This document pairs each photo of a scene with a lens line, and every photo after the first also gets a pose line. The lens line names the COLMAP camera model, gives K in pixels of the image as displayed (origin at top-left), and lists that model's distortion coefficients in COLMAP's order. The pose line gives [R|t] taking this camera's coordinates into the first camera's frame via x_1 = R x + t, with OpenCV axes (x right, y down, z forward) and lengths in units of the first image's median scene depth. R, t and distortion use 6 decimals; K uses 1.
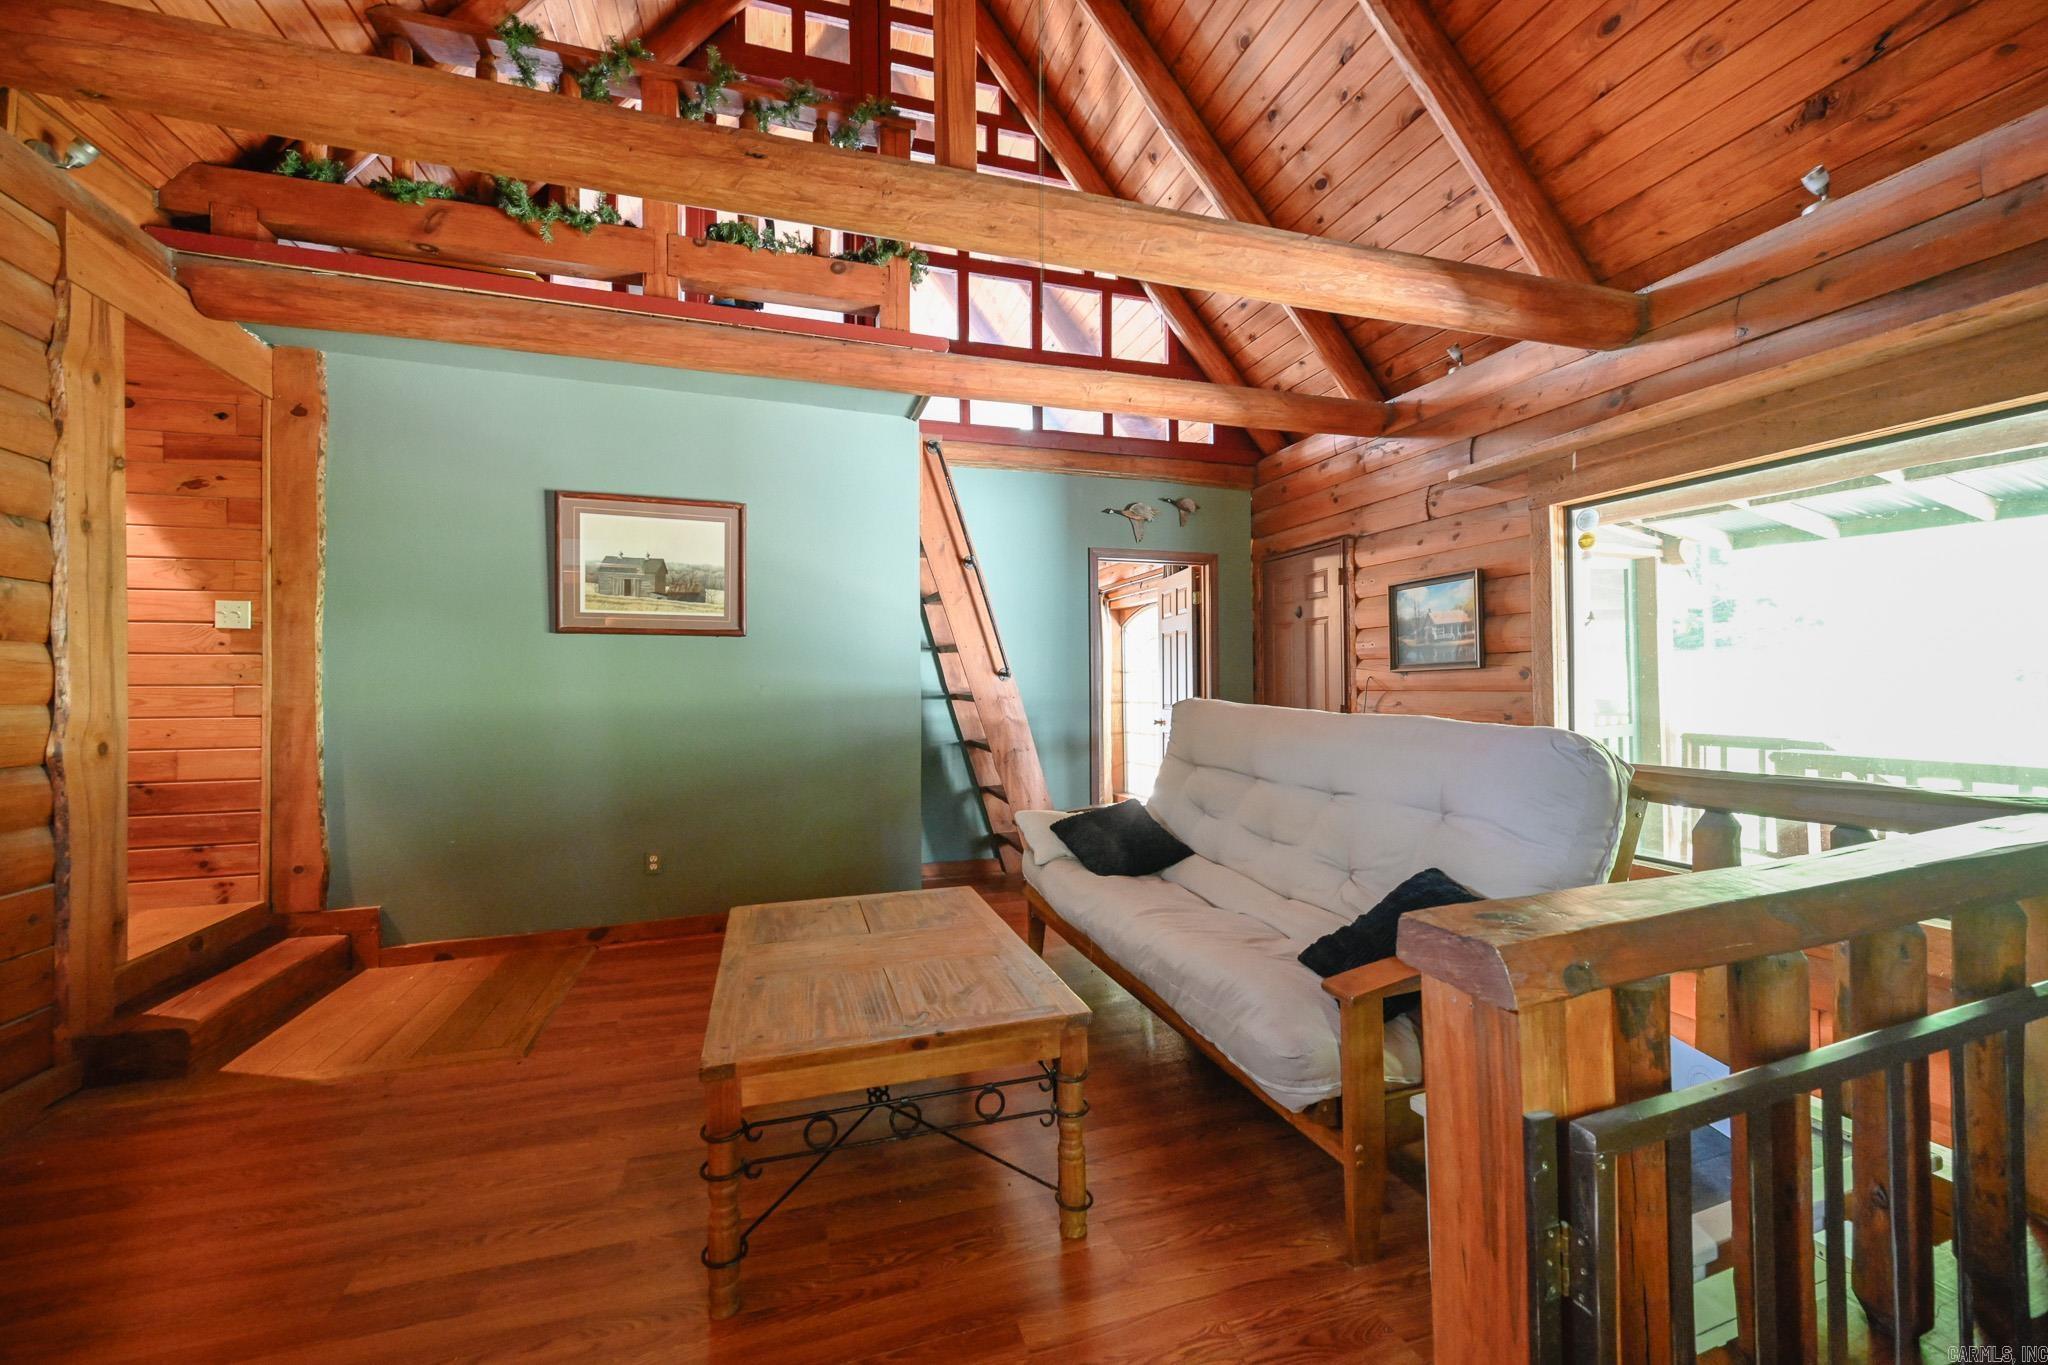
lens RADIAL K [[812.2, 0, 1024.0], [0, 812.2, 682.5], [0, 0, 1]] dist [-0.000373, -0.000013]
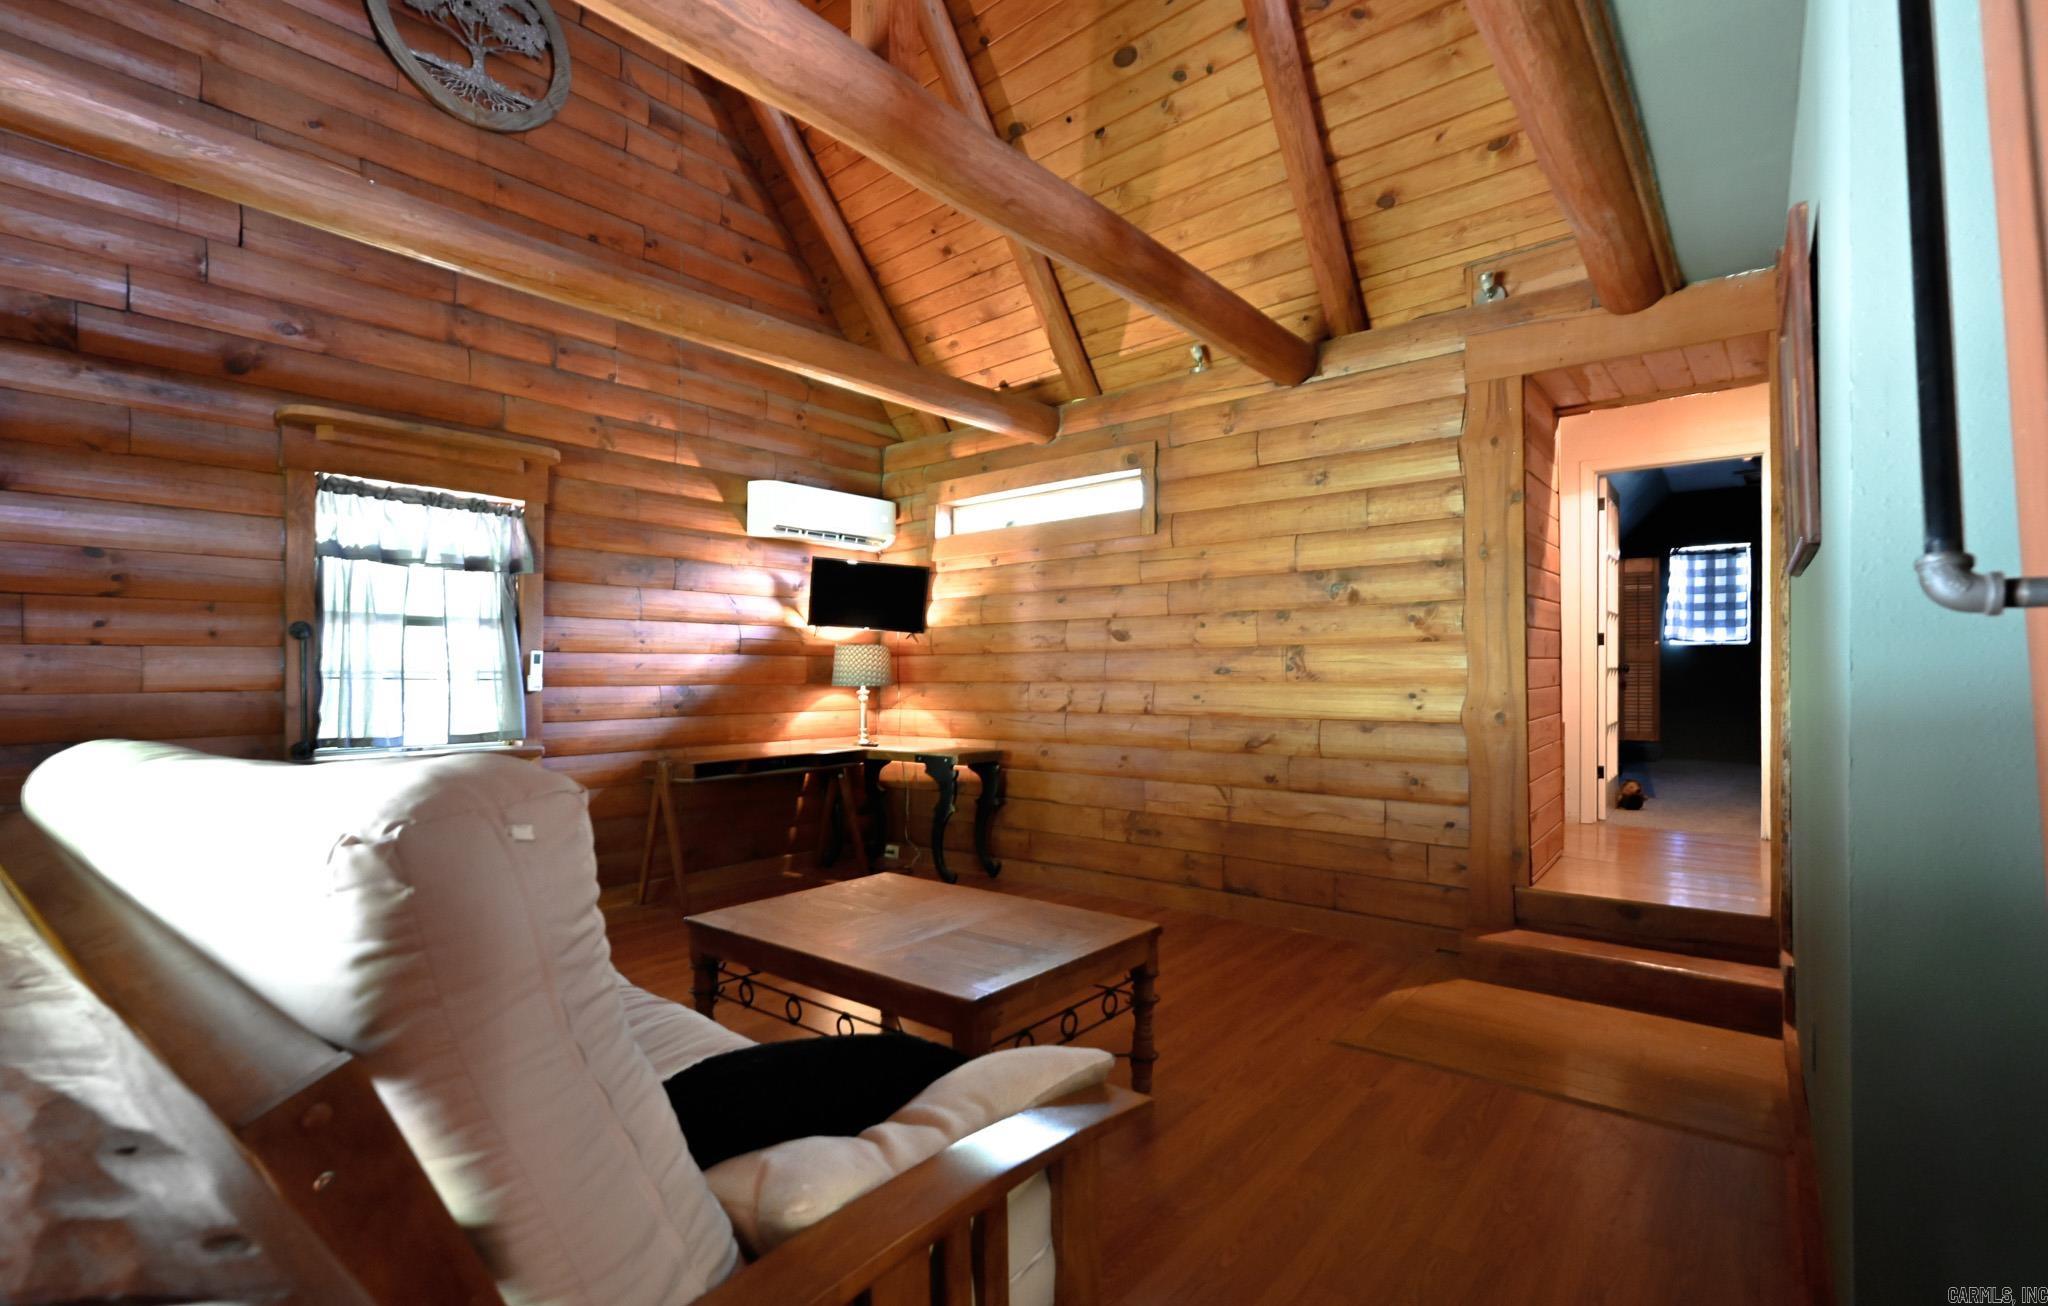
lens RADIAL K [[913.0, 0, 1024.0], [0, 913.0, 653.0], [0, 0, 1]] dist [-0.000162, -0.000015]
pose [[-0.848605, -0.001091, -0.529026, 0.314802], [0.015382, 0.999524, -0.026736, 0.004650], [0.528804, -0.030826, -0.848184, 1.841637]]
